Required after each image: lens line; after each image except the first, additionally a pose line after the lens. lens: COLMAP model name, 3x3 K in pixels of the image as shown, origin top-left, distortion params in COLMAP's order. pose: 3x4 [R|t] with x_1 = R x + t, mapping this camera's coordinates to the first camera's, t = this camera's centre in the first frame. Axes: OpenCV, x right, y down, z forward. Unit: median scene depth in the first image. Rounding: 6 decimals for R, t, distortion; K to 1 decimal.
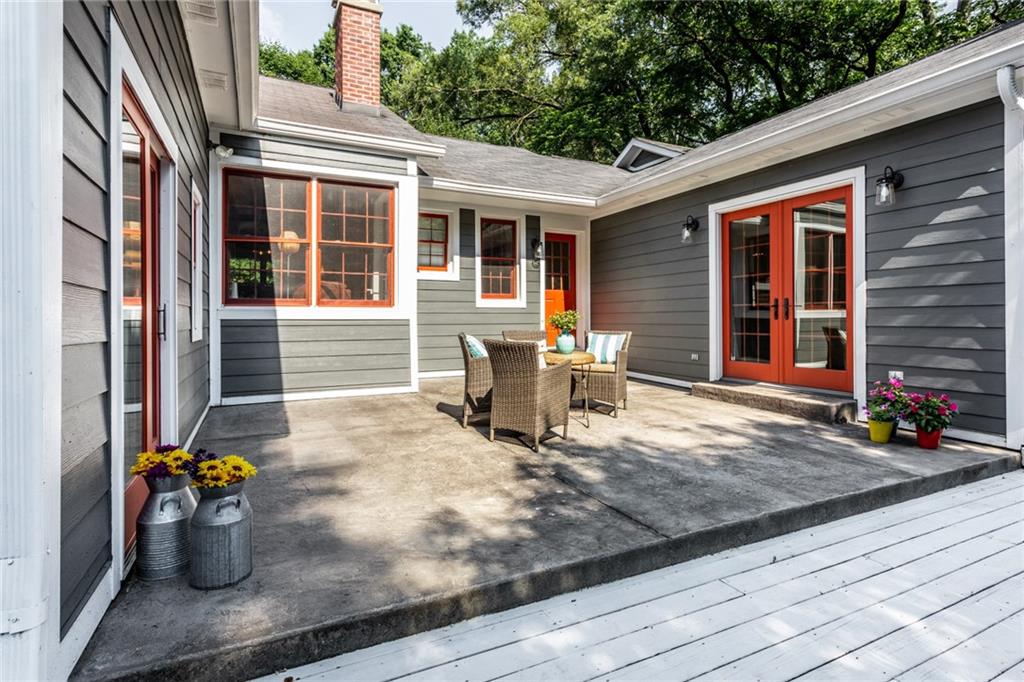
lens RADIAL K [[514.5, 0, 536.8], [0, 514.5, 317.9], [0, 0, 1]] dist [0.002256, -0.000537]
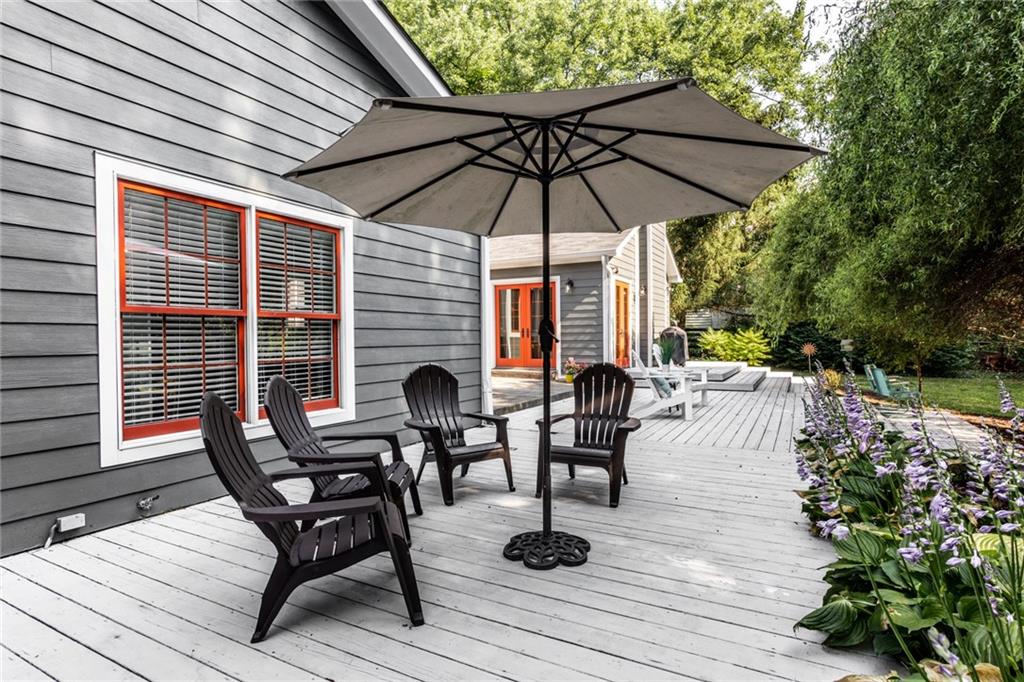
lens RADIAL K [[531.4, 0, 510.6], [0, 531.4, 345.8], [0, 0, 1]] dist [-0.004650, 0.000198]
pose [[0.821718, -0.017195, 0.569634, -0.845524], [0.008634, 0.999806, 0.017725, -0.003727], [-0.569828, -0.009647, 0.821707, -0.804735]]
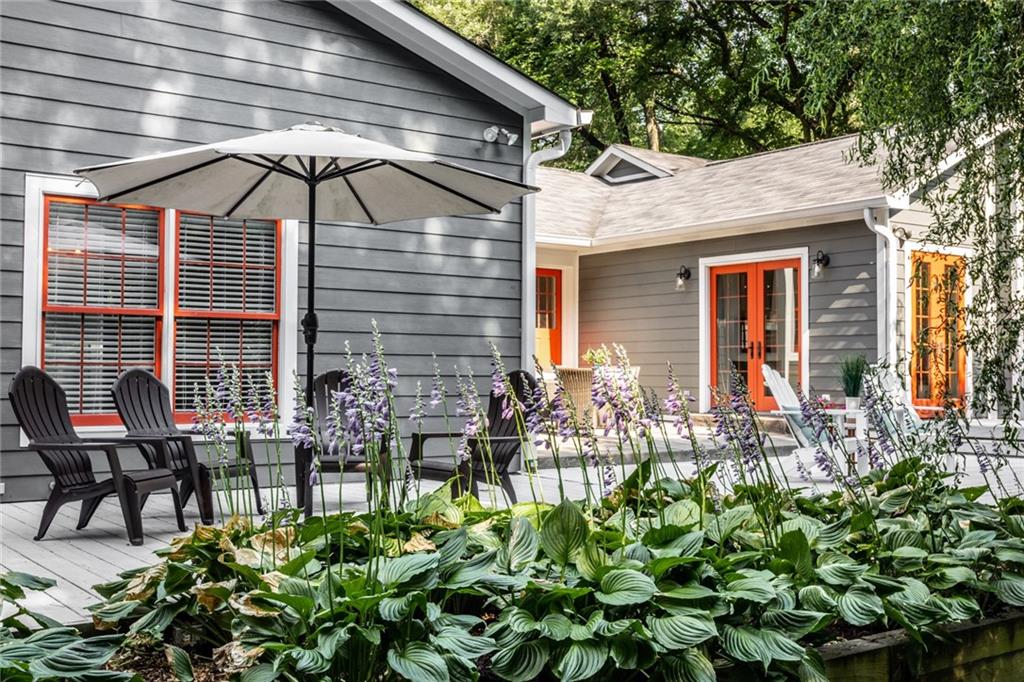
lens RADIAL K [[1144.9, 0, 514.3], [0, 1144.9, 337.3], [0, 0, 1]] dist [-0.016146, 0.000000]
pose [[0.986351, 0.011446, 0.164255, -0.527163], [-0.006703, 0.999545, -0.029400, 0.034707], [-0.164517, 0.027898, 0.985980, -1.552768]]
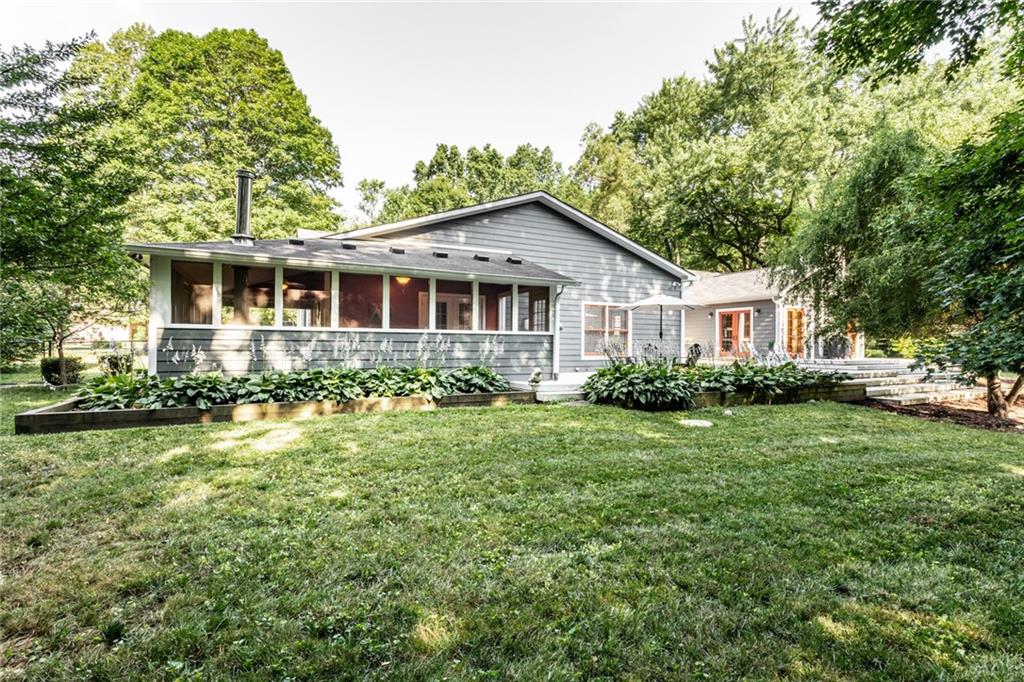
lens RADIAL K [[514.5, 0, 506.2], [0, 514.5, 346.3], [0, 0, 1]] dist [0.002256, -0.000537]
pose [[0.999911, 0.006023, 0.011913, -1.331716], [-0.006059, 0.999977, 0.002975, 0.046591], [-0.011895, -0.003047, 0.999925, -2.934539]]
